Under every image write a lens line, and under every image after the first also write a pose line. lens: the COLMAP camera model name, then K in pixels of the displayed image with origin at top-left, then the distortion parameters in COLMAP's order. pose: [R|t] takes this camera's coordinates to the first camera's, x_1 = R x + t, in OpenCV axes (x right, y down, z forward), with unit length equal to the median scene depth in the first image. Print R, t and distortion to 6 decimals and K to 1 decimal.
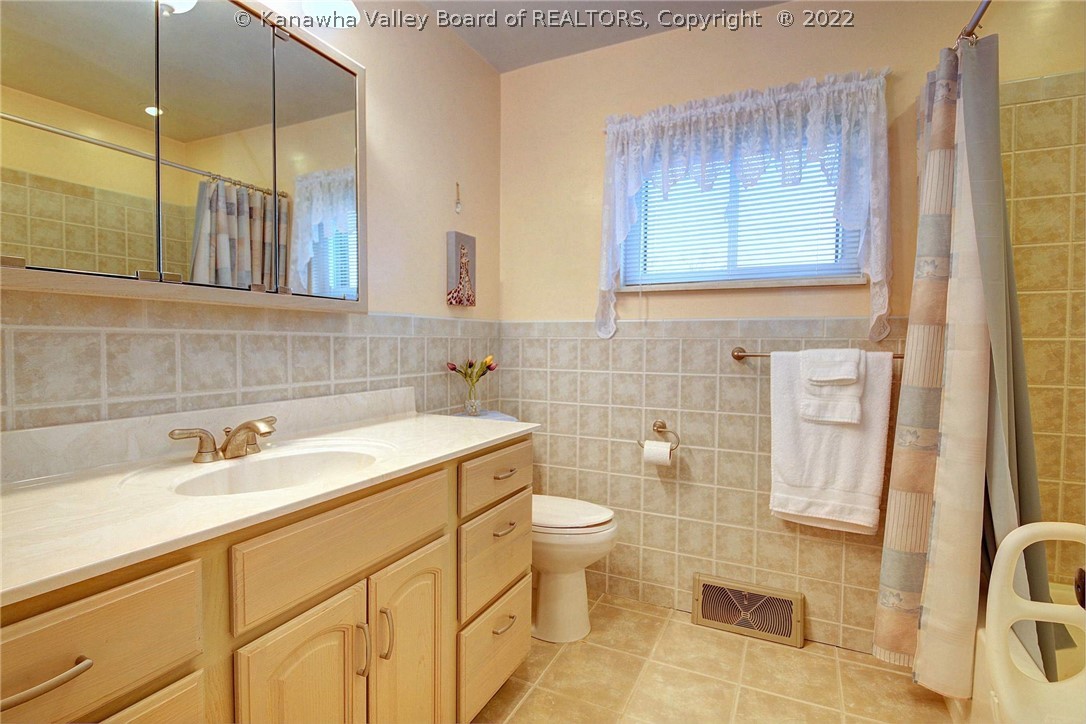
lens RADIAL K [[515.7, 0, 543.0], [0, 515.7, 362.0], [0, 0, 1]] dist [0.035006, -0.025628]
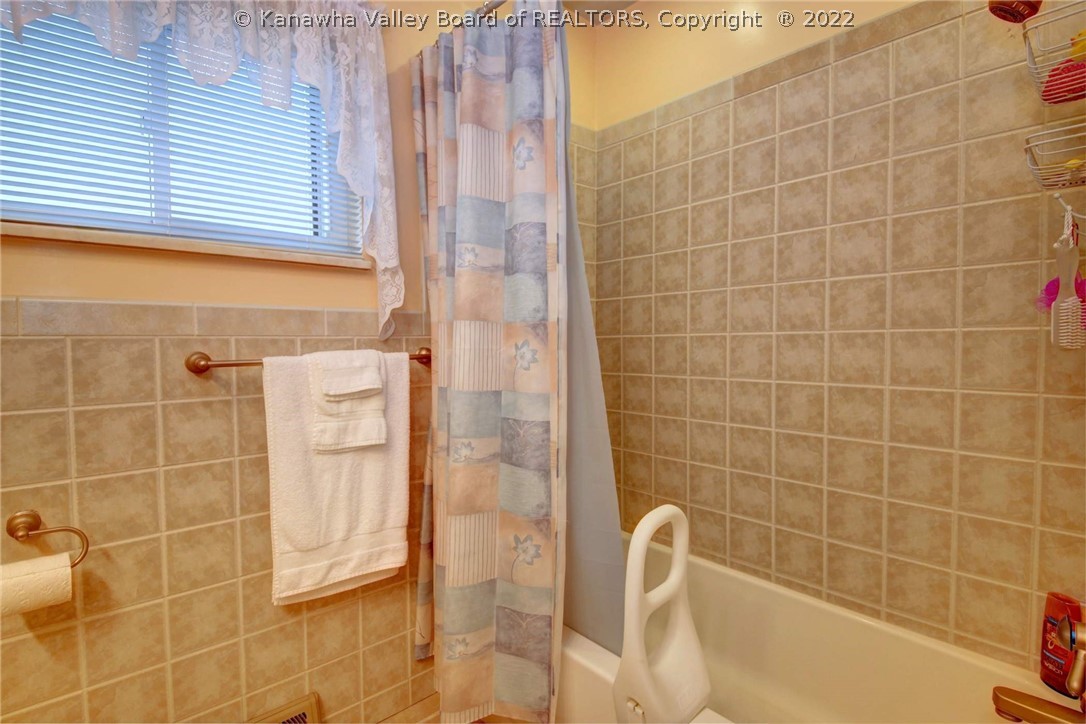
lens RADIAL K [[515.7, 0, 543.0], [0, 515.7, 362.0], [0, 0, 1]] dist [0.035006, -0.025628]
pose [[0.388295, -0.047079, 0.920332, -0.021189], [0.047293, 0.998396, 0.031119, -0.018273], [-0.920321, 0.031442, 0.389899, 0.436893]]
